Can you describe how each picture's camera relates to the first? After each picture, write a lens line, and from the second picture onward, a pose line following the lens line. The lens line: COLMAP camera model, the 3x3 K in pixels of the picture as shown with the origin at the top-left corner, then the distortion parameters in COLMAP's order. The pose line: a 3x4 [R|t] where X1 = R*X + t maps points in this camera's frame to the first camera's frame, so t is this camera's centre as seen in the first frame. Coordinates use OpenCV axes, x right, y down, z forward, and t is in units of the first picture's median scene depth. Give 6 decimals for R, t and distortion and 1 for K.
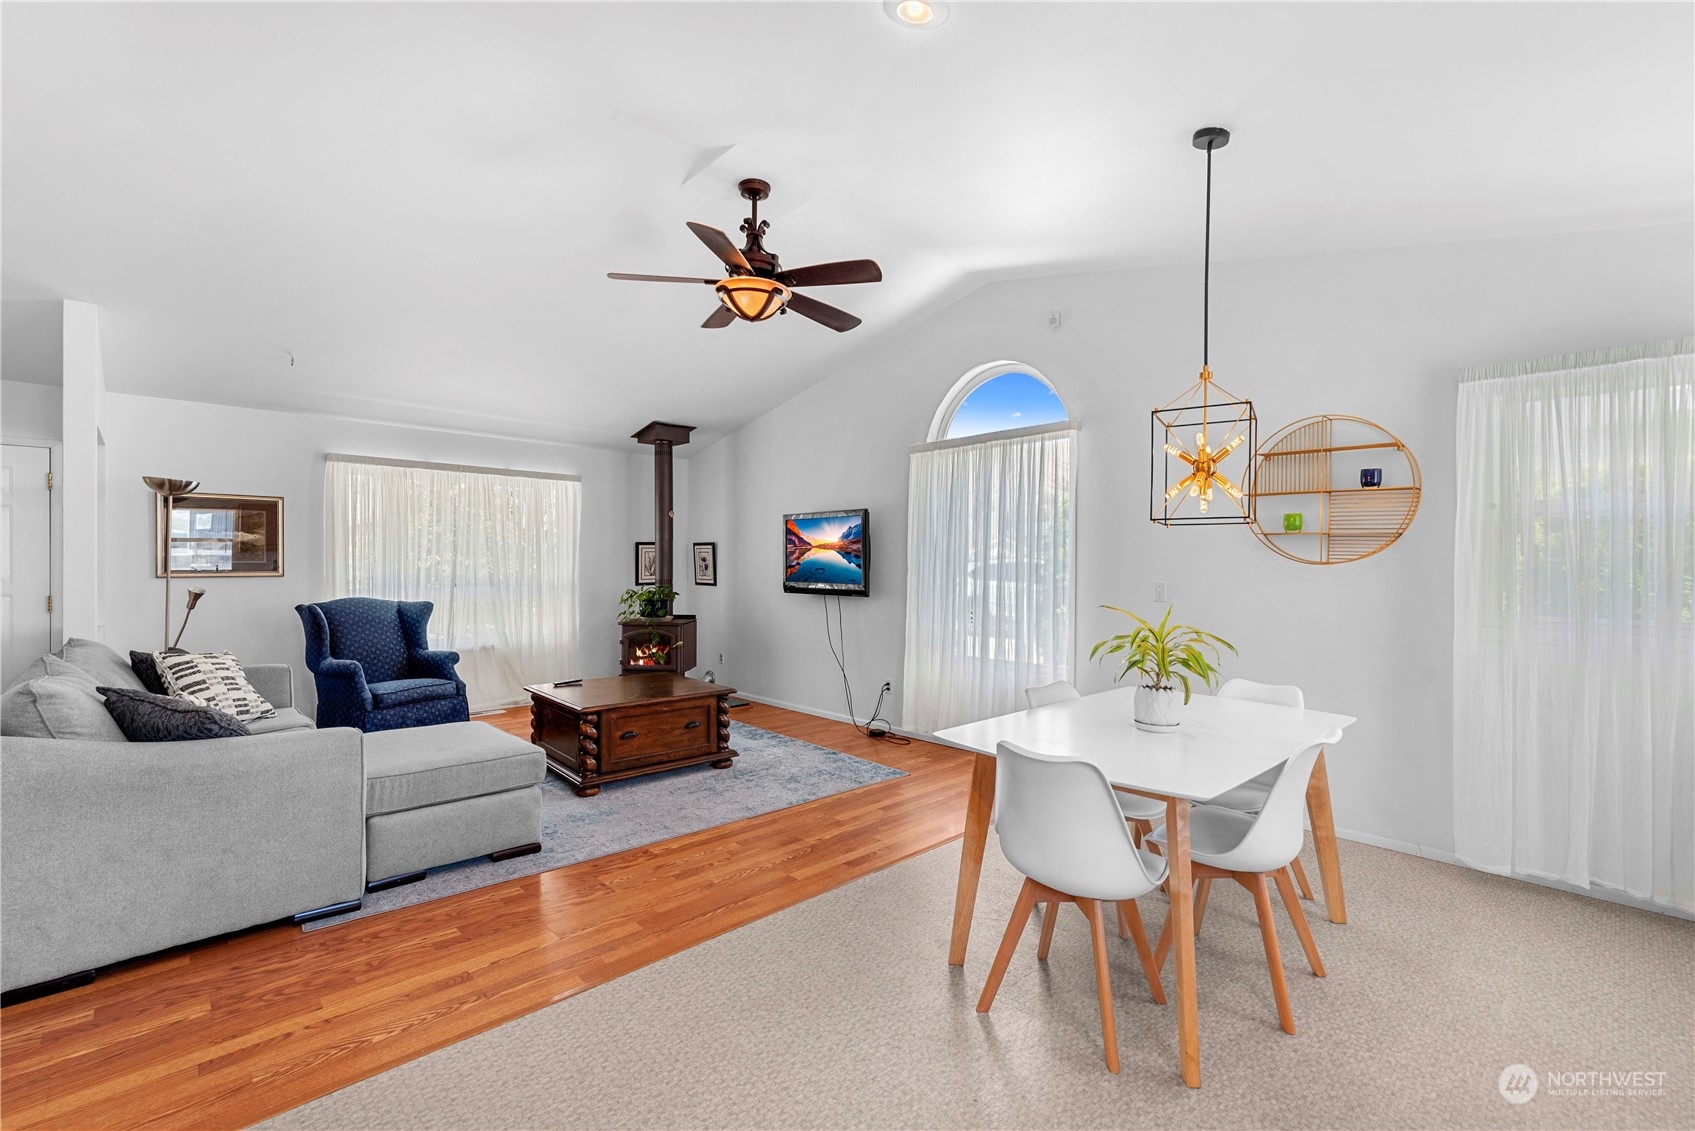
lens RADIAL K [[728.5, 0, 851.2], [0, 728.5, 561.2], [0, 0, 1]] dist [0.000511, -0.000041]
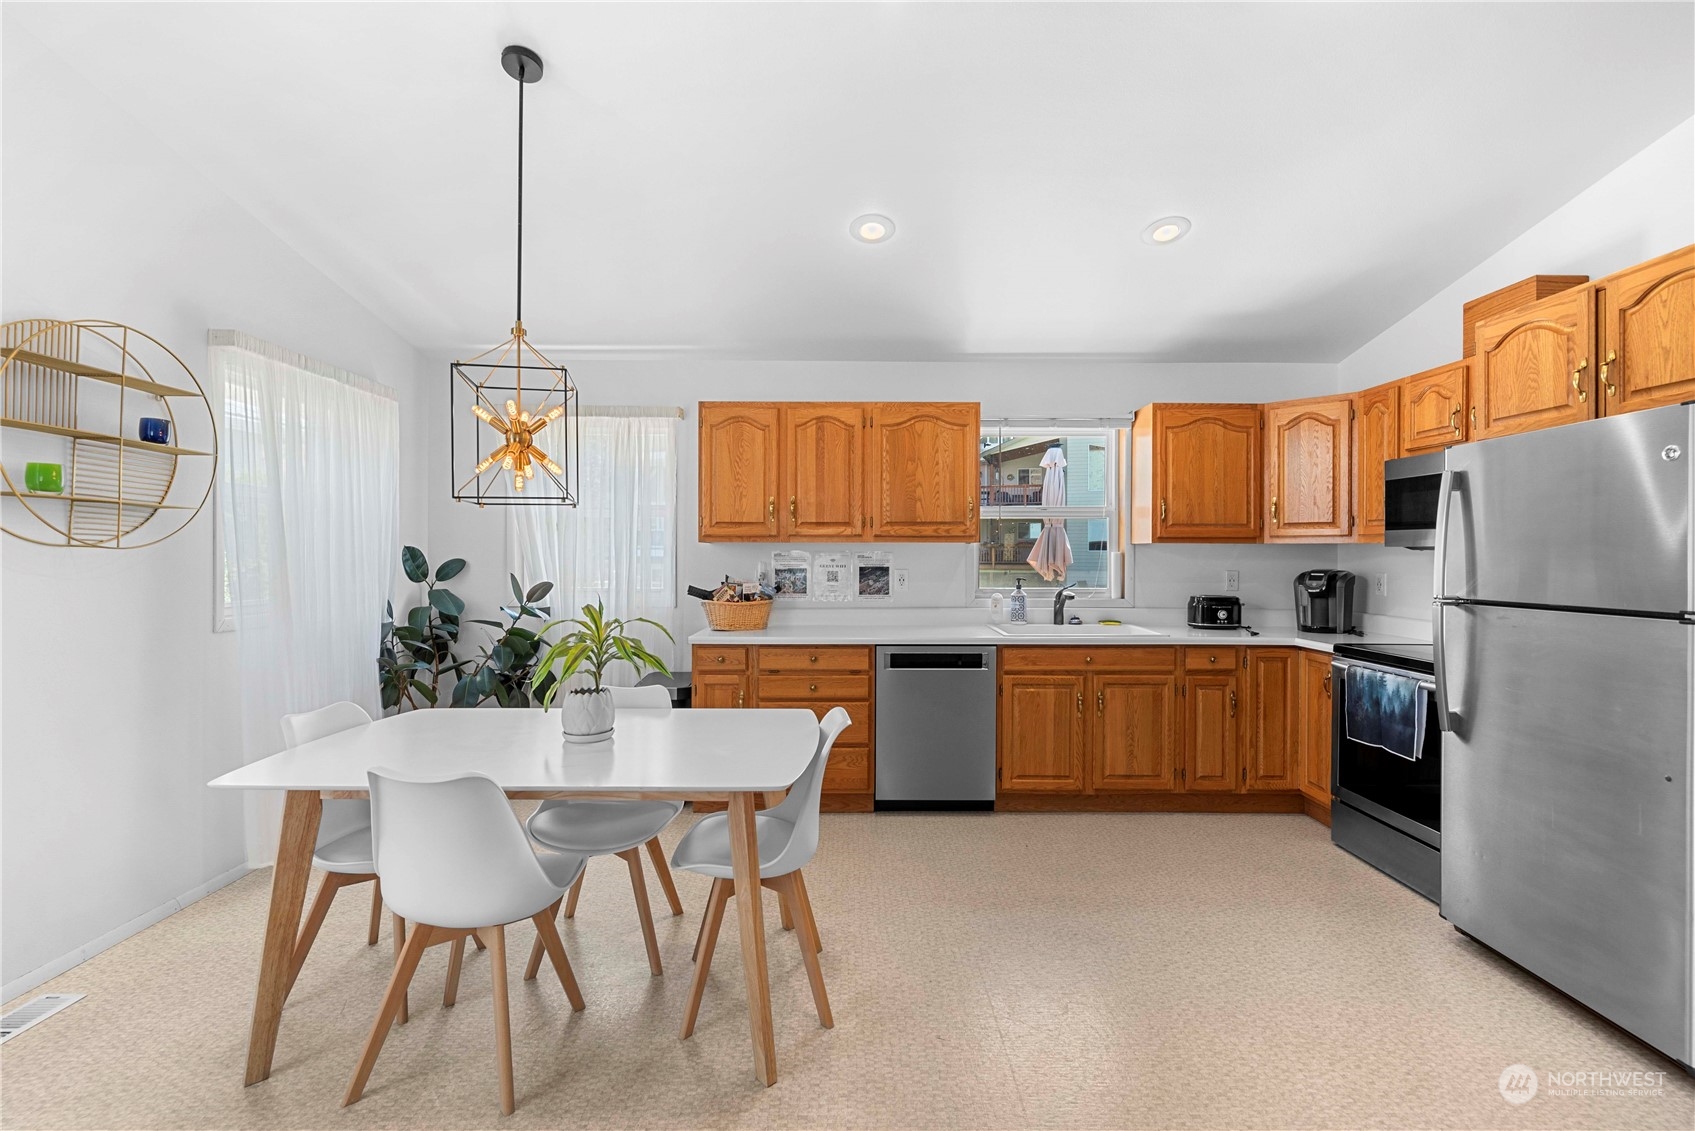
lens RADIAL K [[737.4, 0, 854.2], [0, 737.4, 554.8], [0, 0, 1]] dist [0.000357, -0.000174]
pose [[-0.728122, -0.007786, 0.685404, -0.187703], [-0.008096, 0.999963, 0.002758, 0.001537], [-0.685400, -0.003541, -0.728158, 0.635329]]
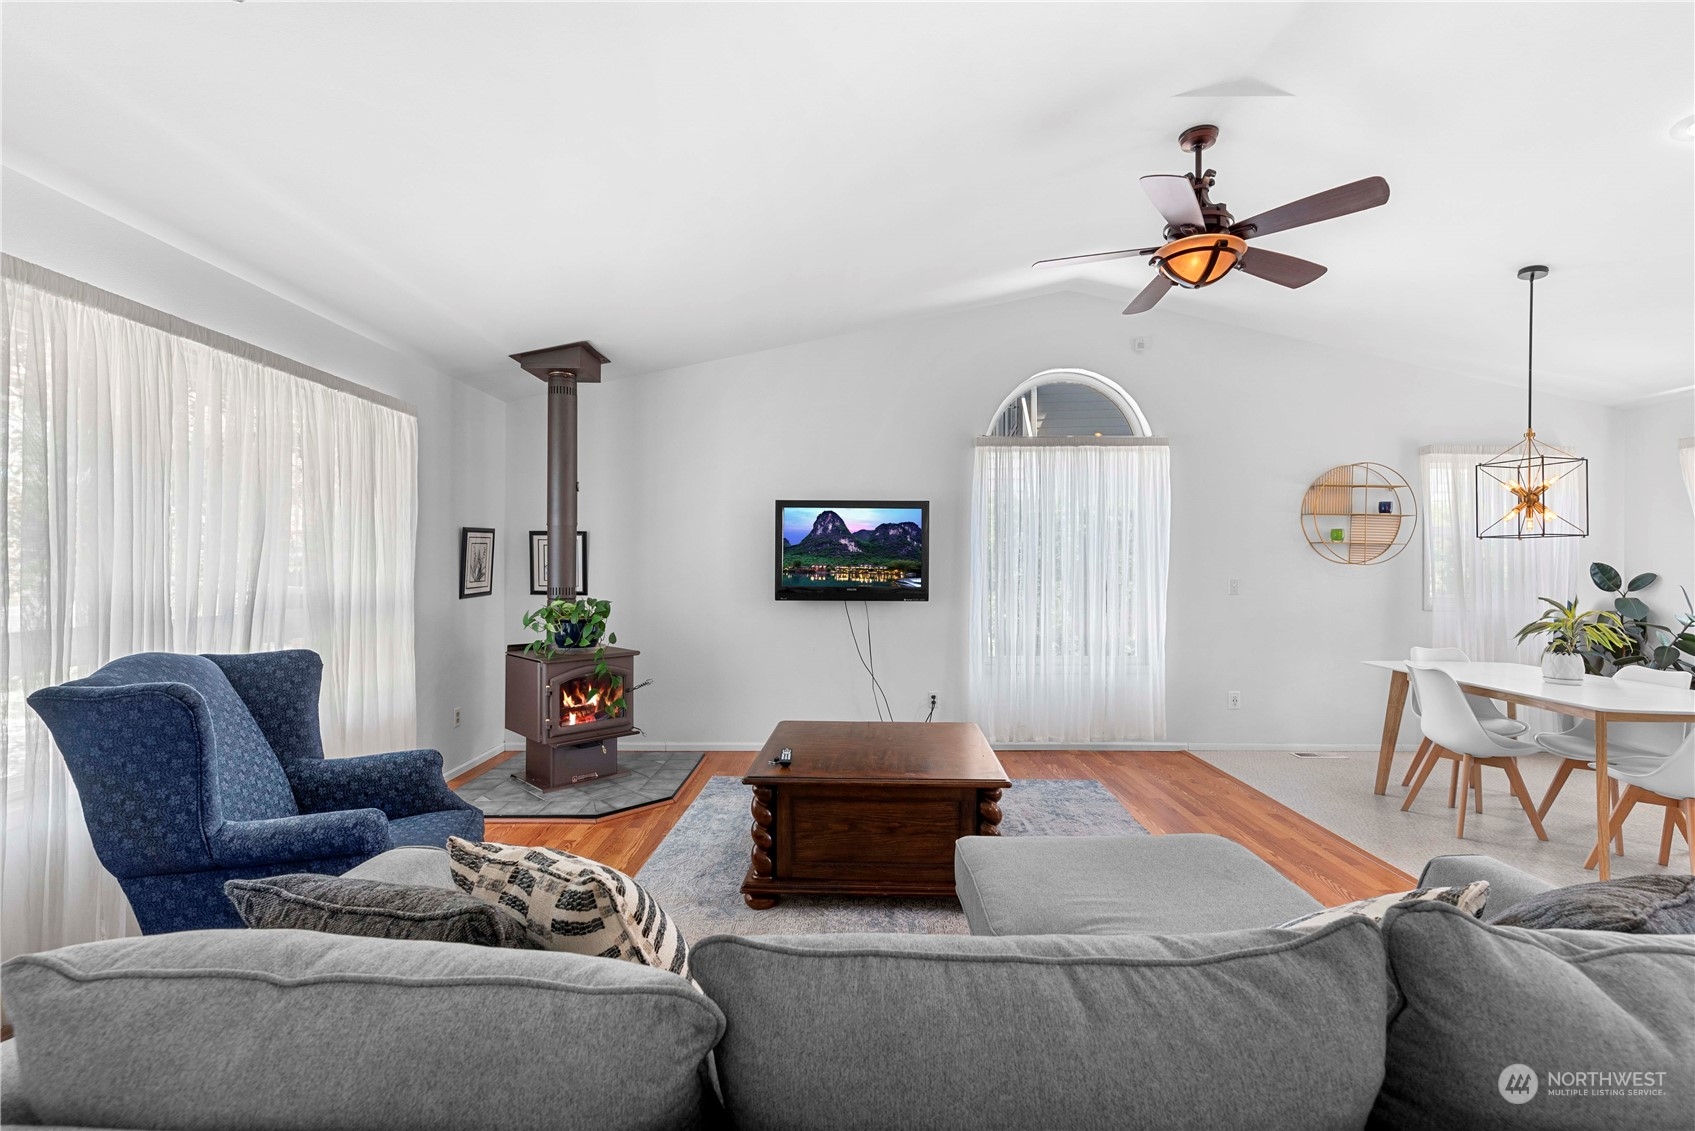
lens RADIAL K [[737.4, 0, 854.2], [0, 737.4, 554.8], [0, 0, 1]] dist [0.000357, -0.000174]
pose [[0.682463, 0.007181, 0.730885, -0.692656], [-0.004987, 0.999974, -0.005168, -0.001989], [-0.730903, -0.000118, 0.682481, 0.457389]]
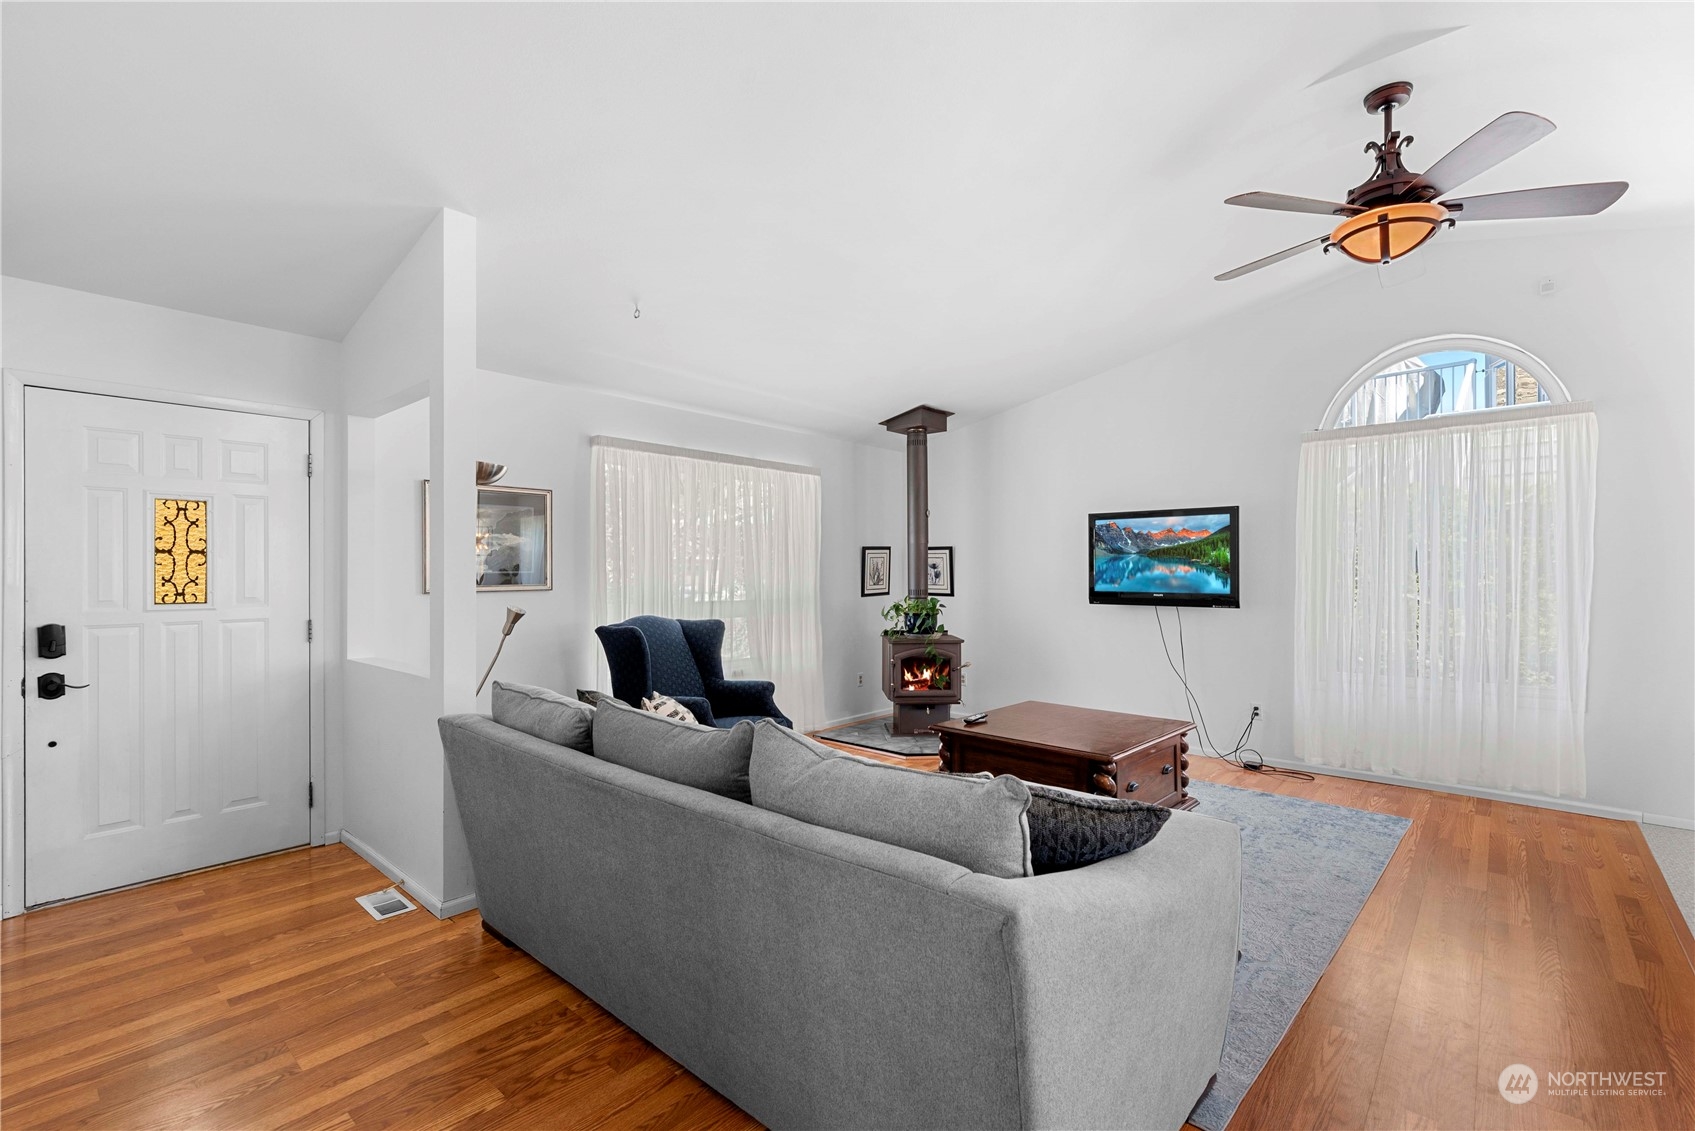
lens RADIAL K [[749.2, 0, 851.3], [0, 749.2, 565.5], [0, 0, 1]] dist [0.000021, 0.000251]
pose [[0.996044, -0.005366, 0.088702, -0.514247], [0.005557, 0.999983, -0.001908, -0.002484], [-0.088690, 0.002394, 0.996056, 0.159098]]
